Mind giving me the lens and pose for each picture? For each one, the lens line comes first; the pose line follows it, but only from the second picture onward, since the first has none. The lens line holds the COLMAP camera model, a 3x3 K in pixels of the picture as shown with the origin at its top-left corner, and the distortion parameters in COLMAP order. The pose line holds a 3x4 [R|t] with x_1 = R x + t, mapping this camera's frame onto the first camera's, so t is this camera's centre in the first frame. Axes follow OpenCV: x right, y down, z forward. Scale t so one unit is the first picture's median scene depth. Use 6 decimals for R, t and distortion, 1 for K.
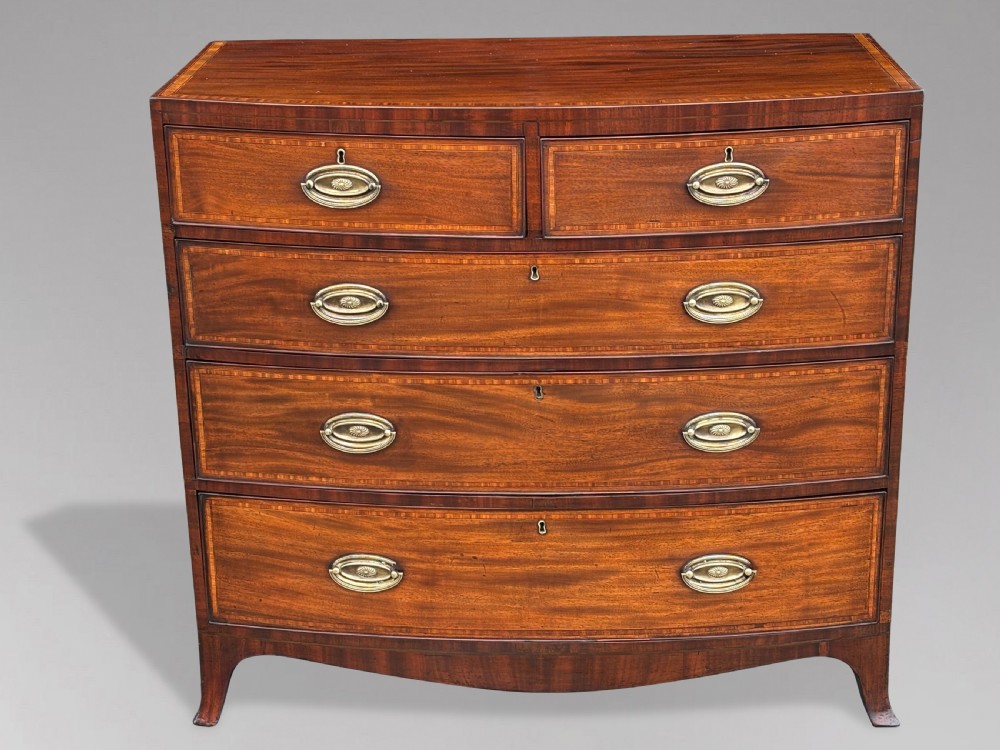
lens RADIAL K [[1781.8, 0, 491.8], [0, 1781.8, 381.0], [0, 0, 1]] dist [0.196481, 0.000000]
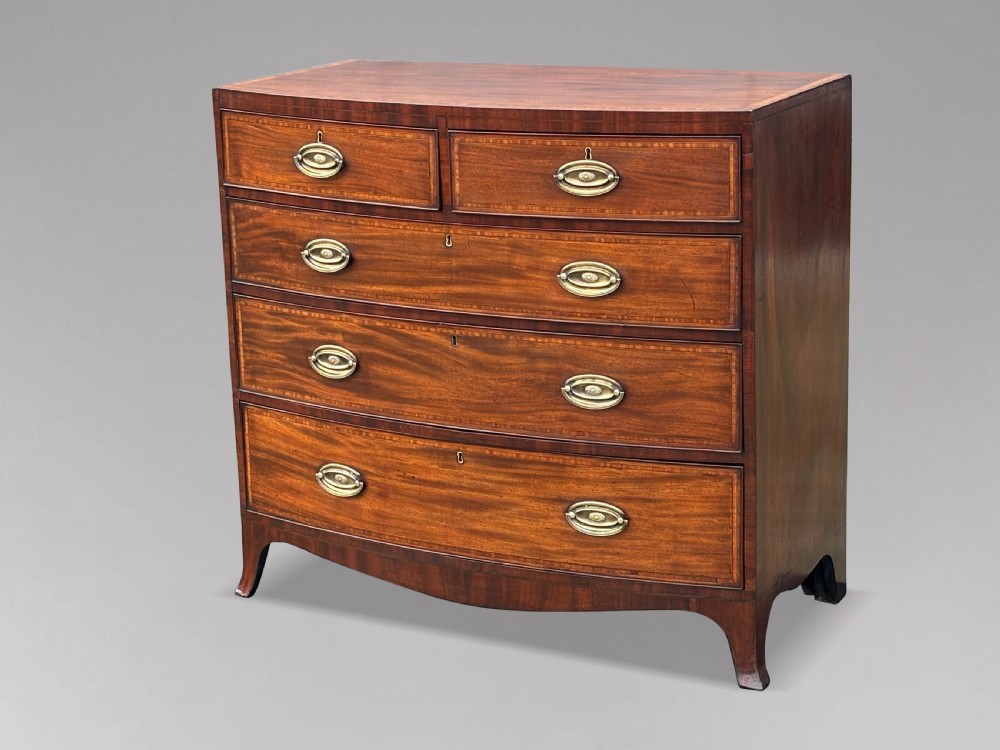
lens RADIAL K [[2079.6, 0, 500.1], [0, 2079.6, 357.0], [0, 0, 1]] dist [0.241723, 0.000000]
pose [[0.888357, 0.103216, -0.447402, 0.682169], [-0.143676, 0.987961, -0.057359, 0.092990], [0.436096, 0.115236, 0.892492, -0.250383]]
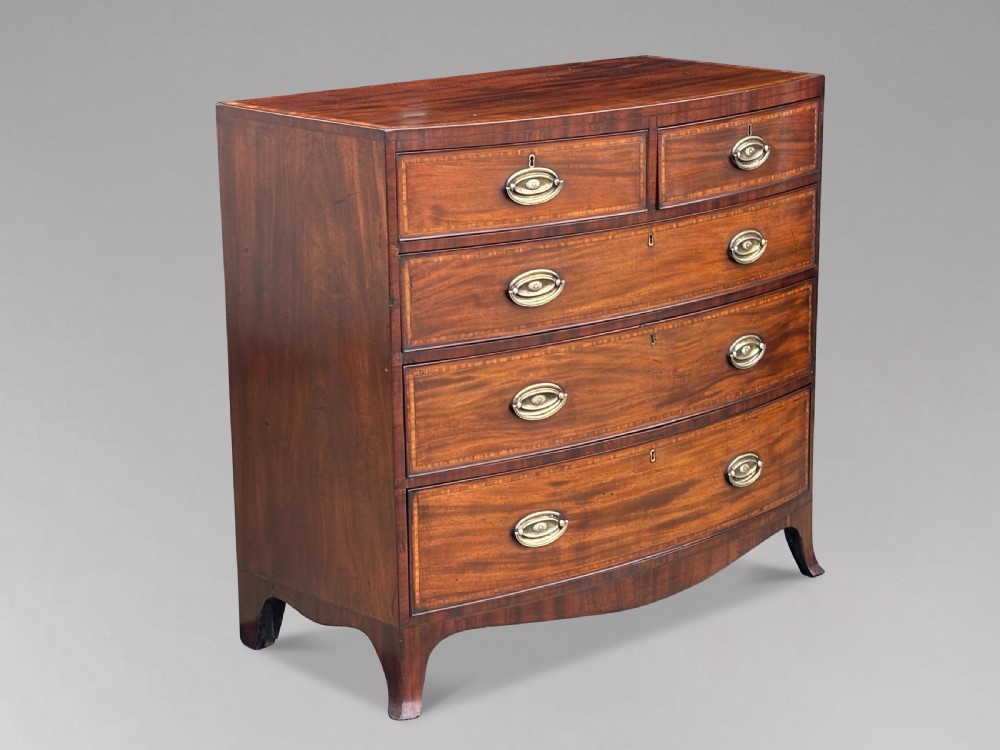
lens RADIAL K [[2235.1, 0, 509.4], [0, 2235.1, 372.2], [0, 0, 1]] dist [0.221722, 0.000000]
pose [[0.719509, -0.158029, 0.676264, -1.069341], [0.236188, 0.971404, -0.024294, 0.041538], [-0.653086, 0.177205, 0.736259, -0.059137]]
